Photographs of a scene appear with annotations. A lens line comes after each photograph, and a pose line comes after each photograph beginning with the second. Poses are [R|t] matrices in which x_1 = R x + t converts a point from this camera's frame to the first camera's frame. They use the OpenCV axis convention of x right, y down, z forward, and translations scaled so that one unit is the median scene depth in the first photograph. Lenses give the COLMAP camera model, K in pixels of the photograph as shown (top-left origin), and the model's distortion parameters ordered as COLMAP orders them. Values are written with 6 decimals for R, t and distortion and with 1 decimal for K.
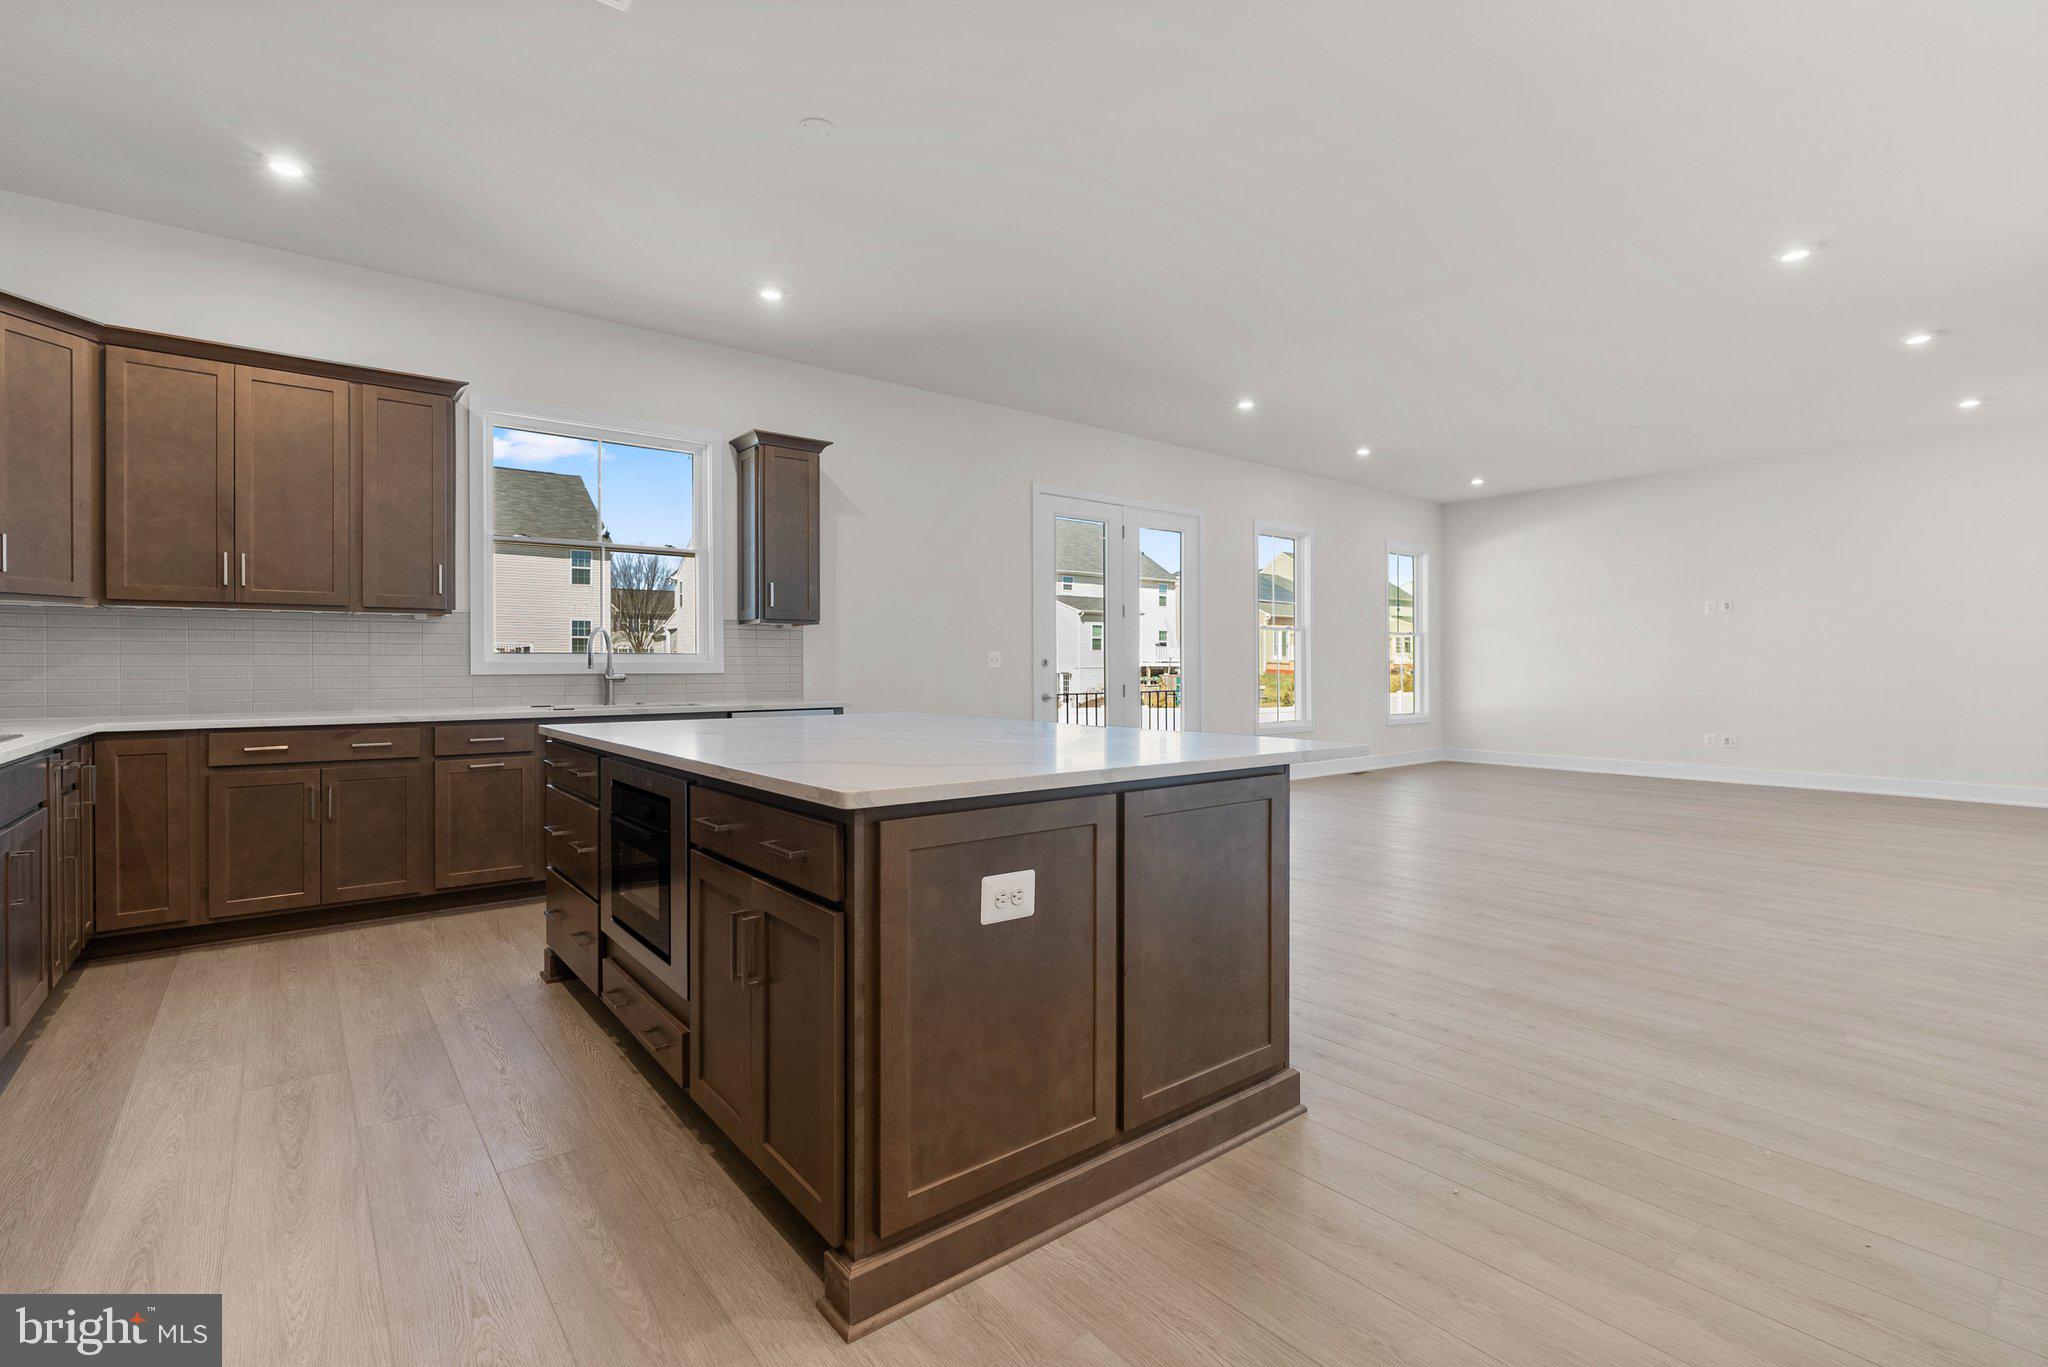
lens RADIAL K [[924.3, 0, 1021.7], [0, 924.3, 667.7], [0, 0, 1]] dist [-0.019780, 0.008026]
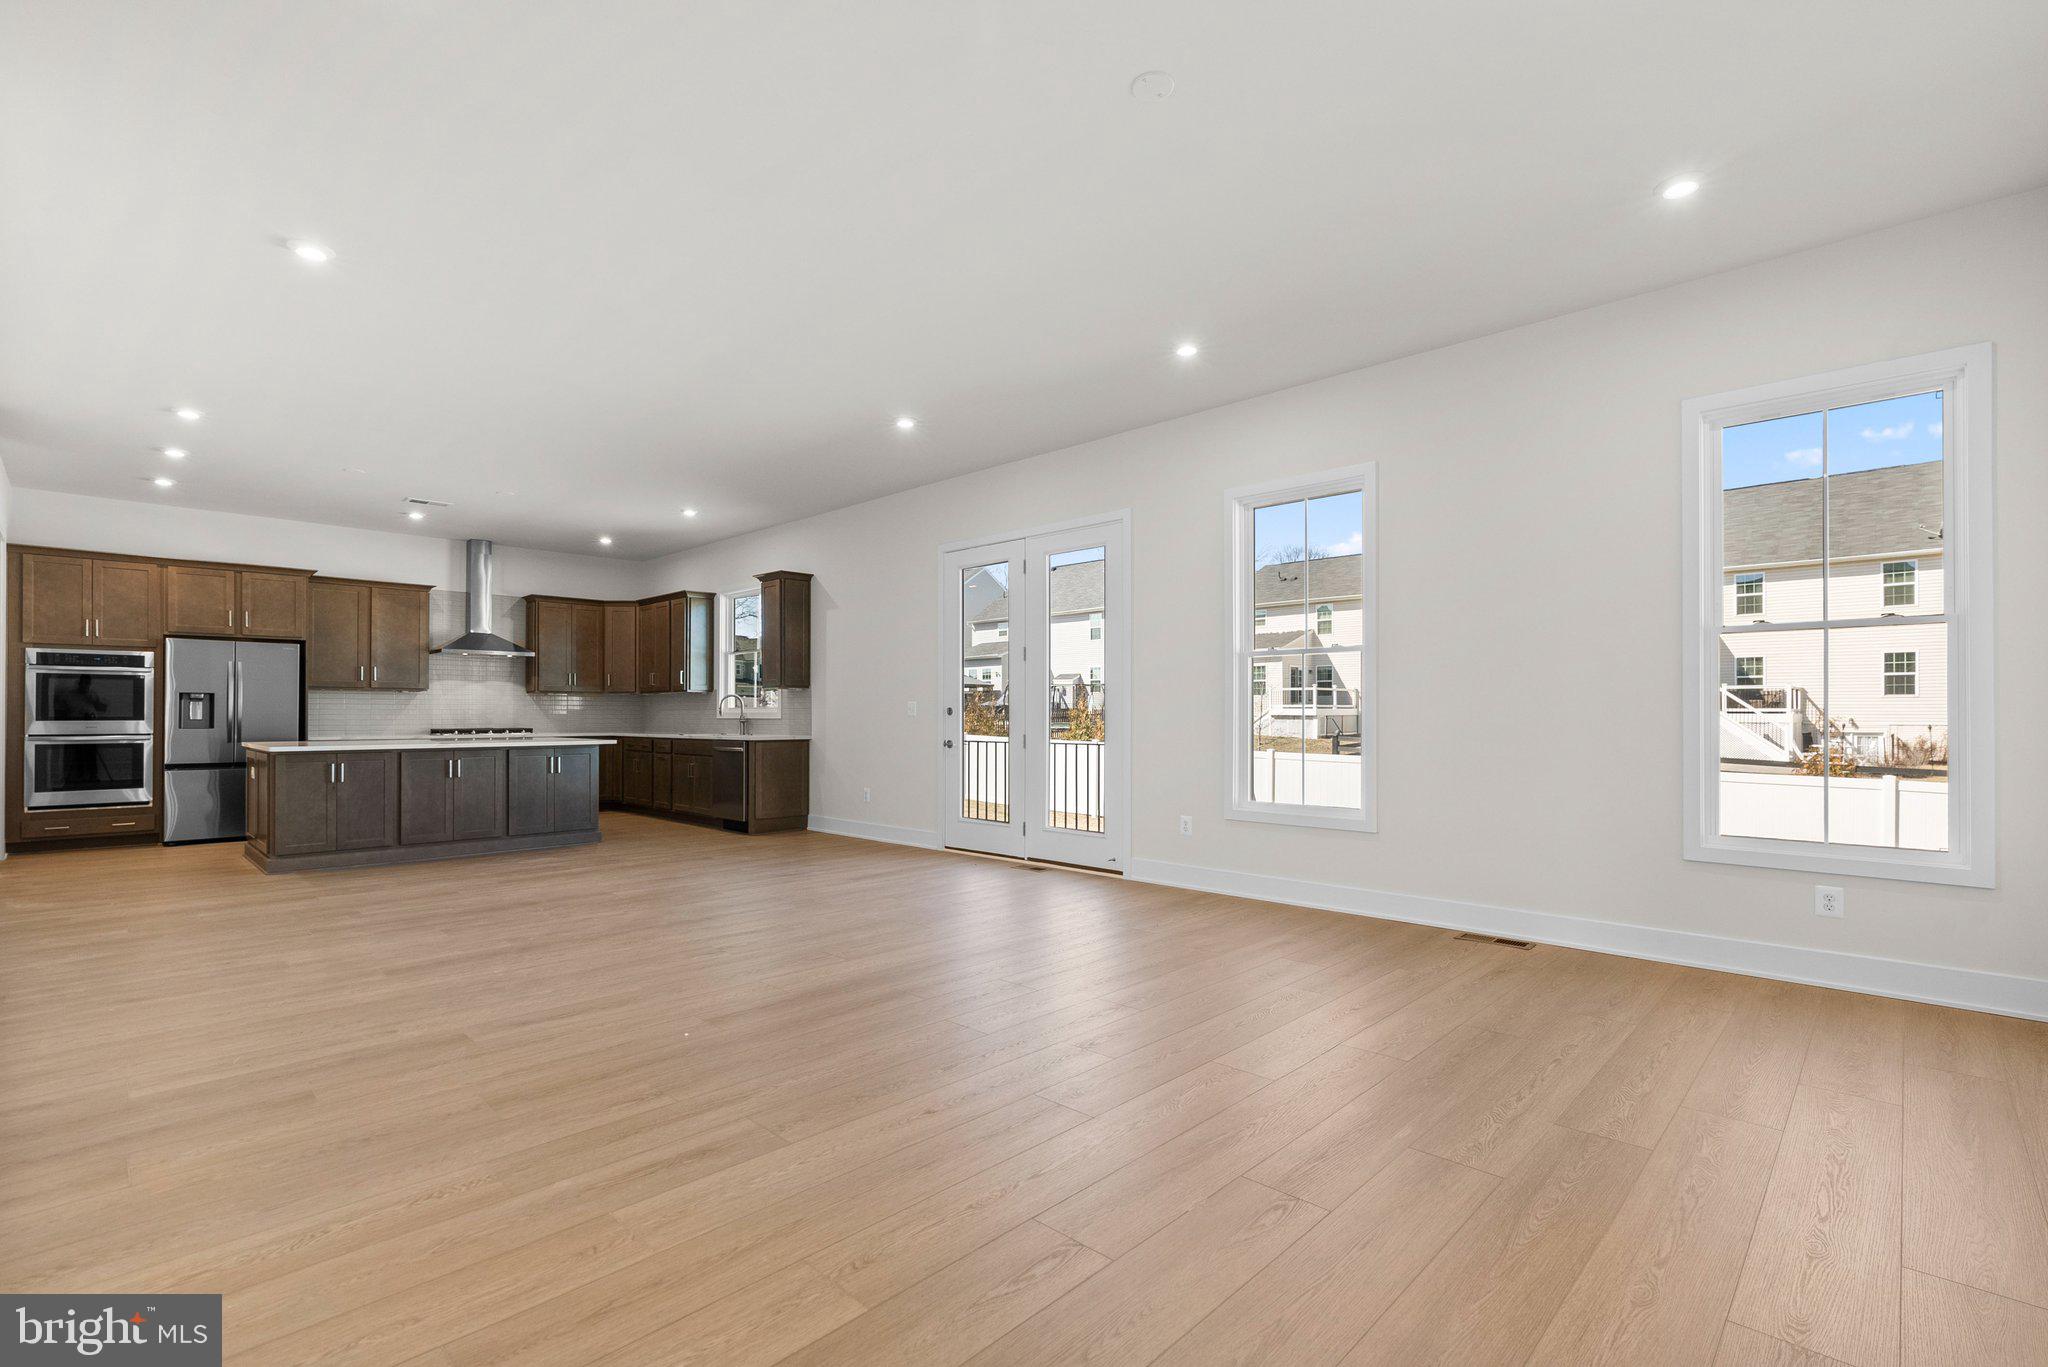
lens RADIAL K [[919.9, 0, 1011.2], [0, 919.9, 708.4], [0, 0, 1]] dist [-0.004152, -0.000012]
pose [[0.124937, -0.005127, -0.992151, 1.933001], [0.000509, 0.999987, -0.005104, -0.004887], [0.992165, 0.000132, 0.124938, 1.668010]]
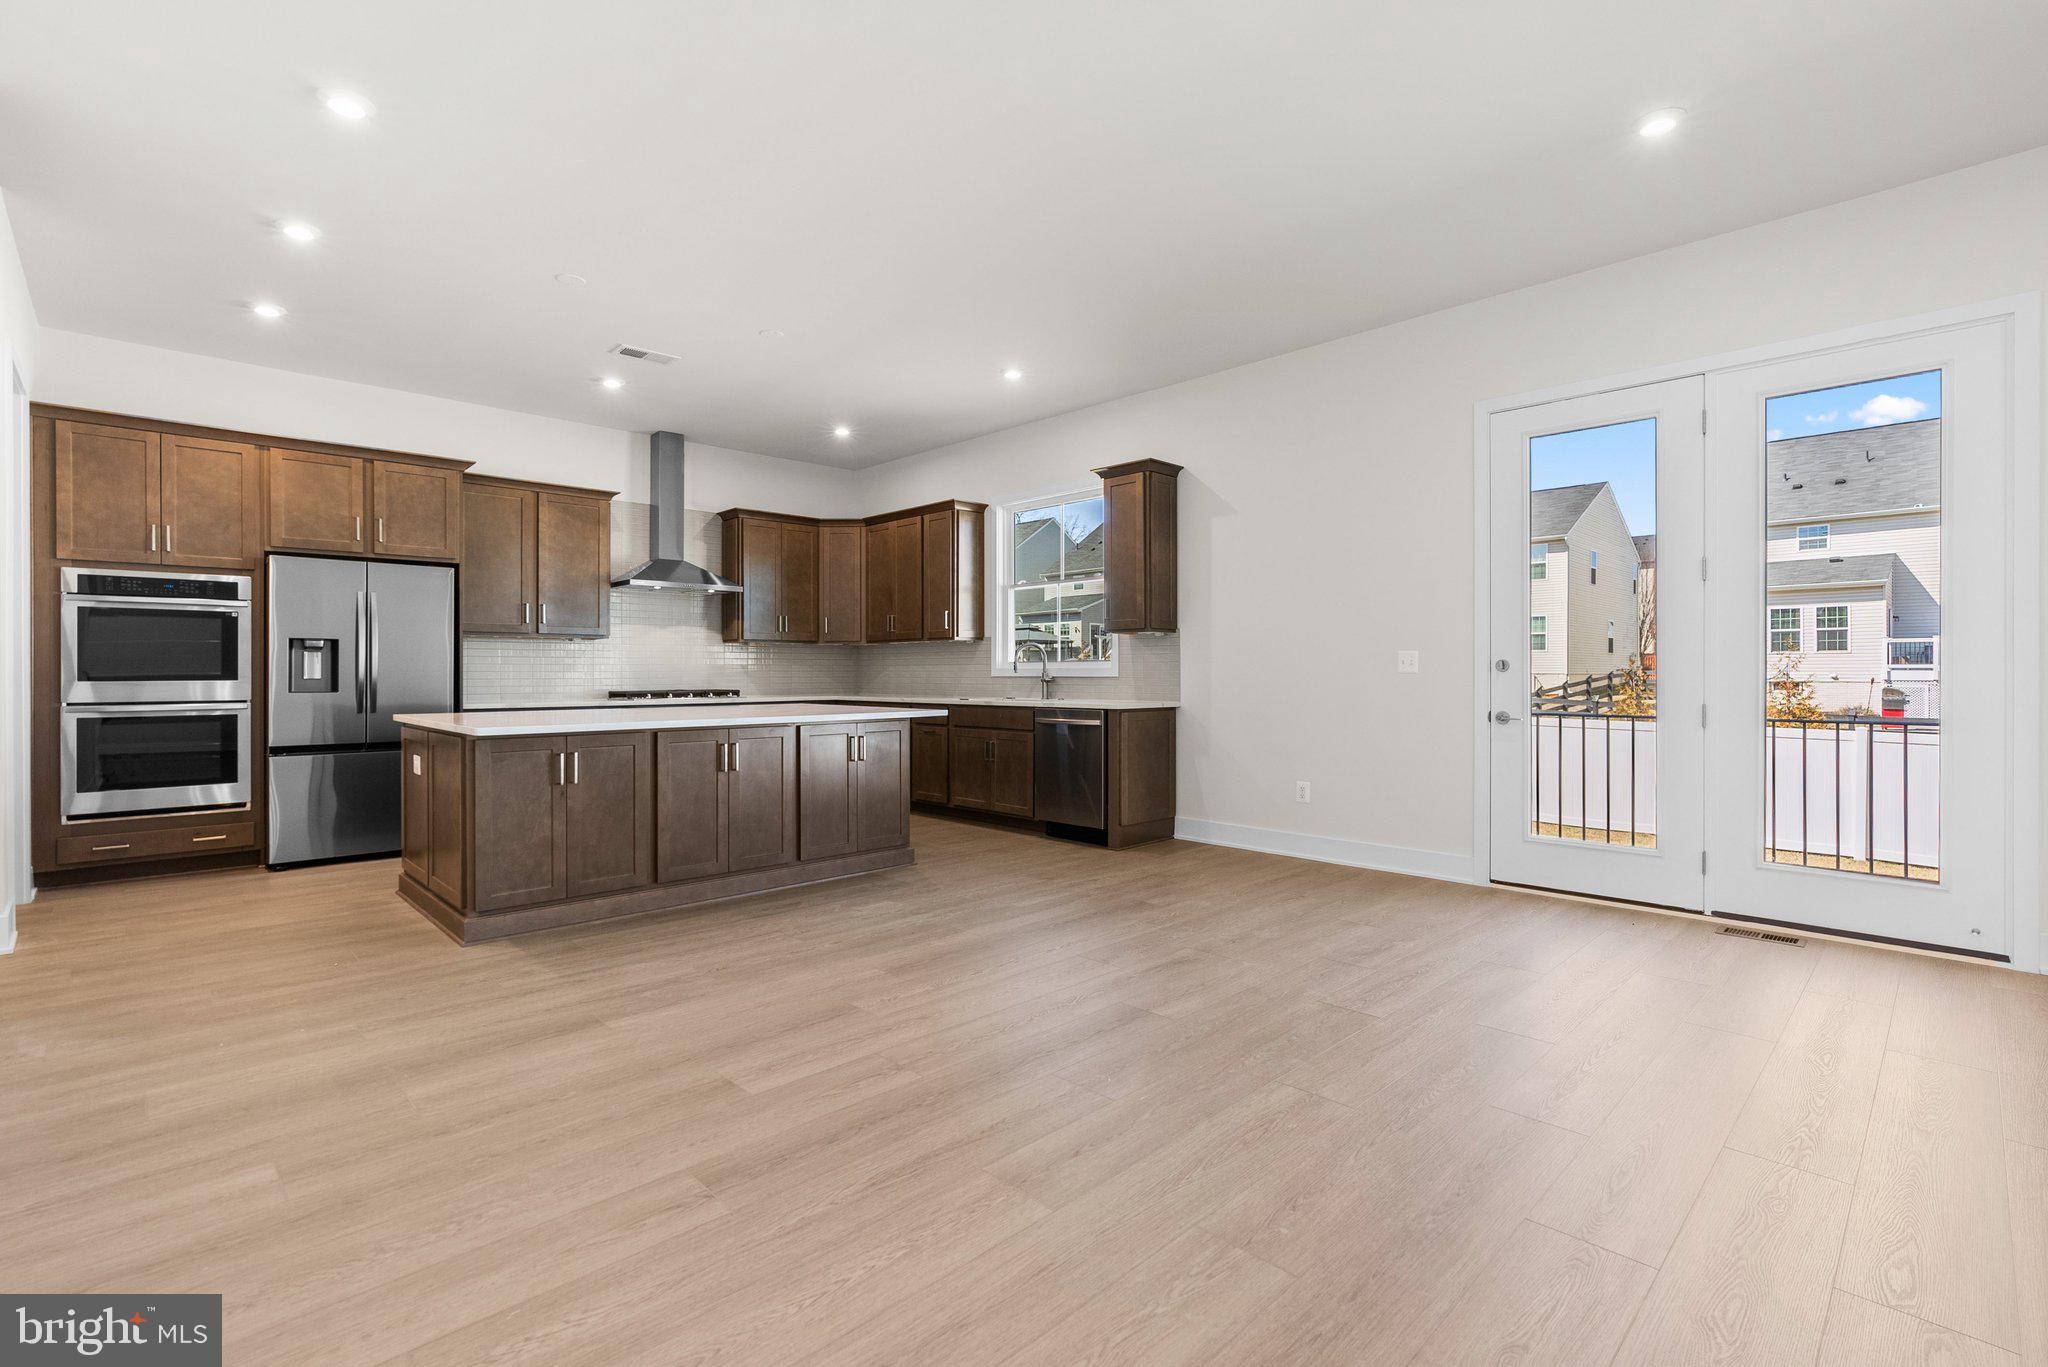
lens RADIAL K [[927.3, 0, 1017.9], [0, 927.3, 673.0], [0, 0, 1]] dist [-0.006452, 0.000344]
pose [[0.098646, 0.001863, -0.995121, 1.166520], [0.001196, 0.999997, 0.001991, -0.001517], [0.995122, -0.001386, 0.098644, 1.044235]]
